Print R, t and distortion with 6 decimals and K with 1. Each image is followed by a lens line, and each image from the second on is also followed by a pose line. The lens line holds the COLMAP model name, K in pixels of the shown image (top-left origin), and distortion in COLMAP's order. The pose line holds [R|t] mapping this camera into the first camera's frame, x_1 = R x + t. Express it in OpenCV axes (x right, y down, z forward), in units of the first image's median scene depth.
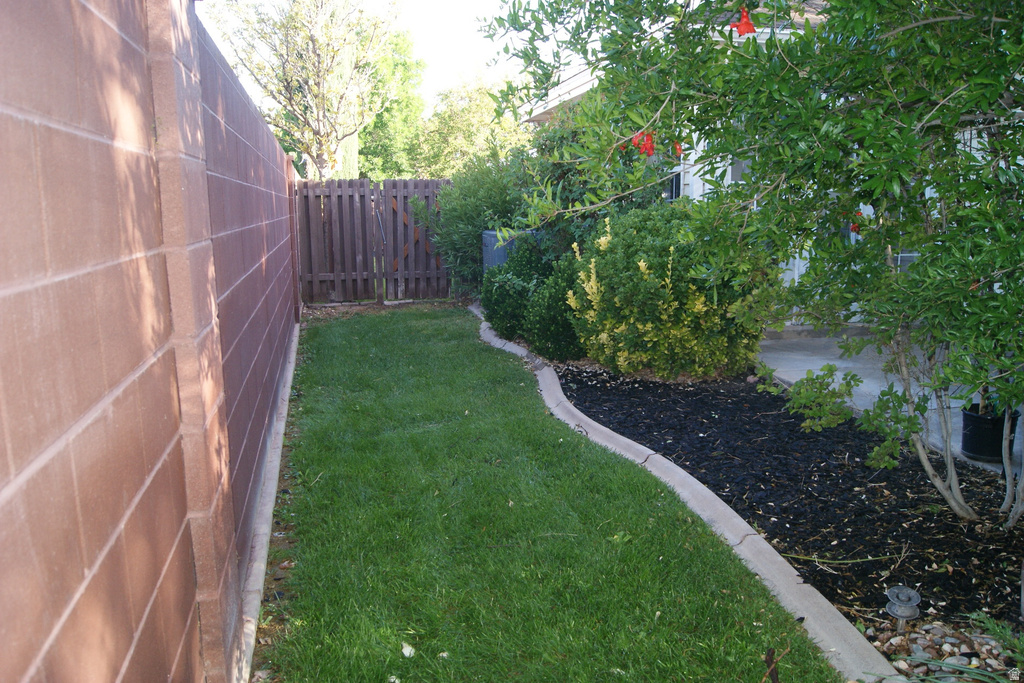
lens RADIAL K [[795.0, 0, 512.0], [0, 795.0, 341.5], [0, 0, 1]] dist [-0.092195, 0.024486]
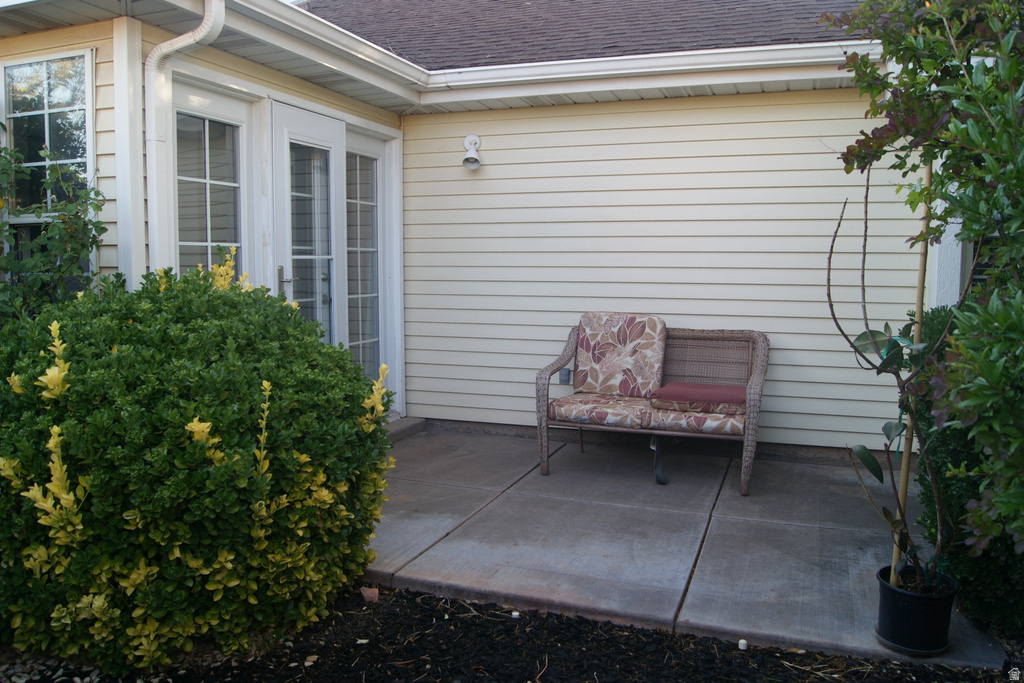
lens RADIAL K [[795.0, 0, 512.0], [0, 795.0, 341.5], [0, 0, 1]] dist [-0.092195, 0.024486]
pose [[0.520340, -0.068370, 0.851218, -0.104721], [0.134028, 0.990975, -0.002334, -0.113357], [-0.843376, 0.115301, 0.524807, 0.588398]]
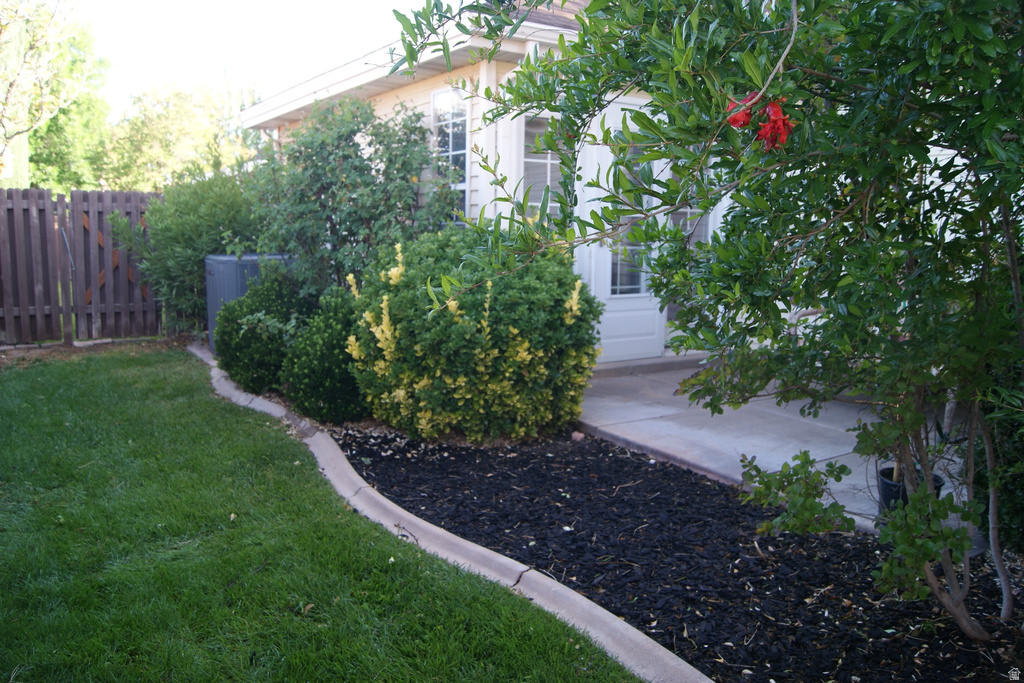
lens RADIAL K [[795.0, 0, 512.0], [0, 795.0, 341.5], [0, 0, 1]] dist [-0.092195, 0.024486]
pose [[0.931250, -0.027991, 0.363305, -0.065825], [0.037459, 0.999117, -0.019040, -0.039402], [-0.362451, 0.031340, 0.931476, 0.225271]]
